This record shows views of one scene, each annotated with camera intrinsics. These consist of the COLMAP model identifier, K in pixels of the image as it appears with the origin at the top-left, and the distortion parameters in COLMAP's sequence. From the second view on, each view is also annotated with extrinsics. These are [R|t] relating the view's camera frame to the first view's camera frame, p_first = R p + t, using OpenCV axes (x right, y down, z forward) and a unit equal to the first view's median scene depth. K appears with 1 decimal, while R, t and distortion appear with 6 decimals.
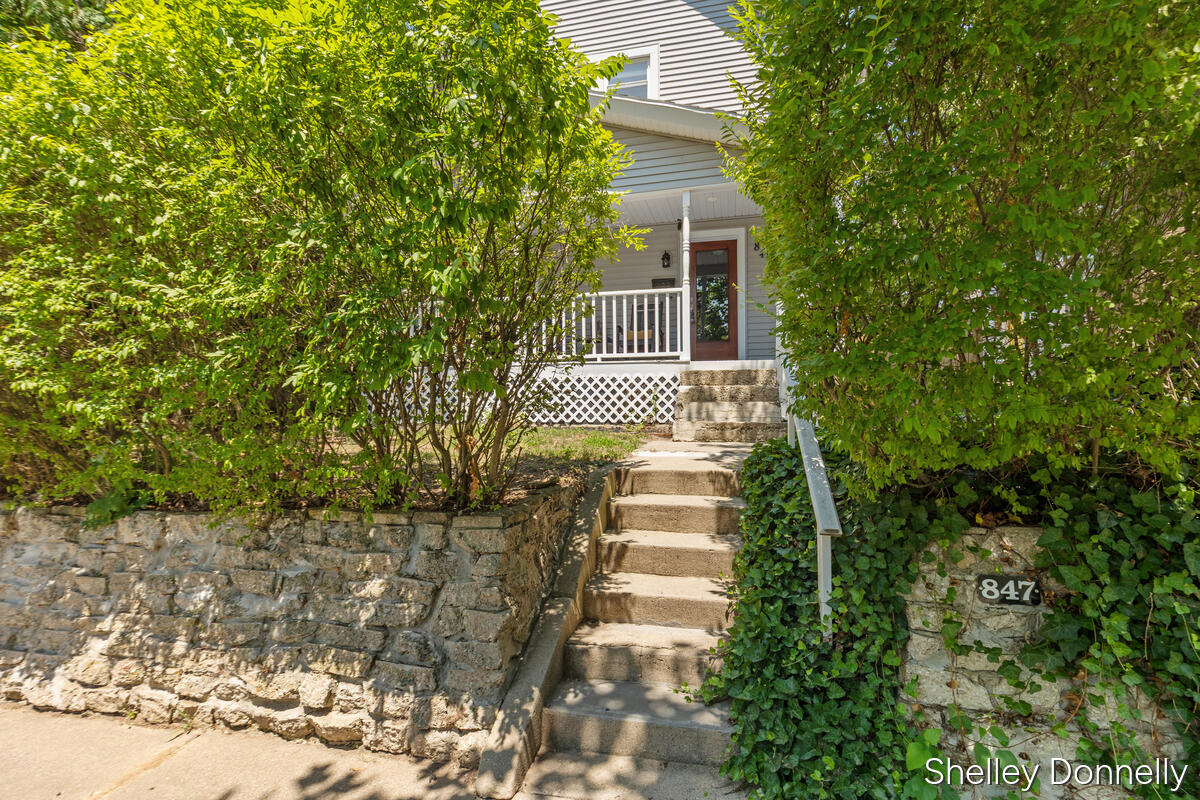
lens RADIAL K [[550.9, 0, 599.0], [0, 550.9, 401.2], [0, 0, 1]] dist [-0.000035, -0.000057]
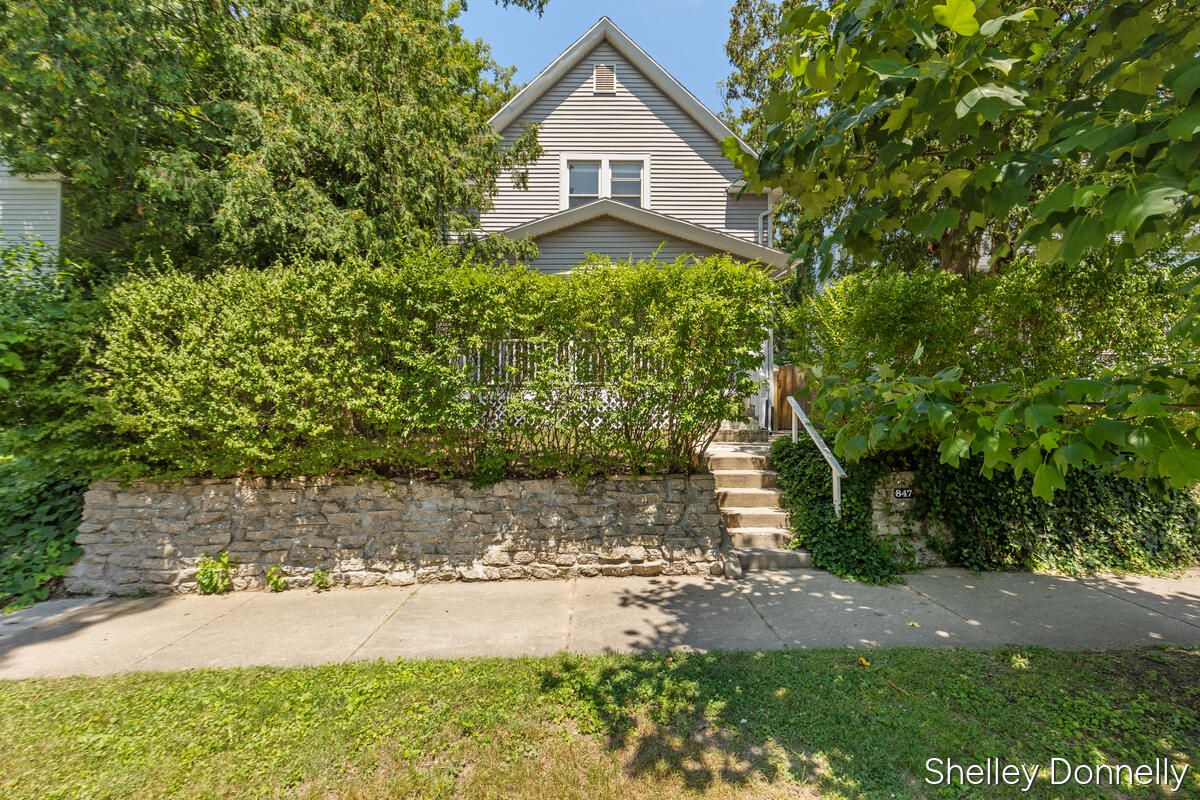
lens RADIAL K [[550.9, 0, 601.1], [0, 550.9, 400.8], [0, 0, 1]] dist [-0.000035, -0.000057]
pose [[0.972776, 0.012365, 0.231419, -1.122178], [-0.011895, 0.999923, -0.003425, -0.081254], [-0.231443, 0.000579, 0.972848, -1.091167]]
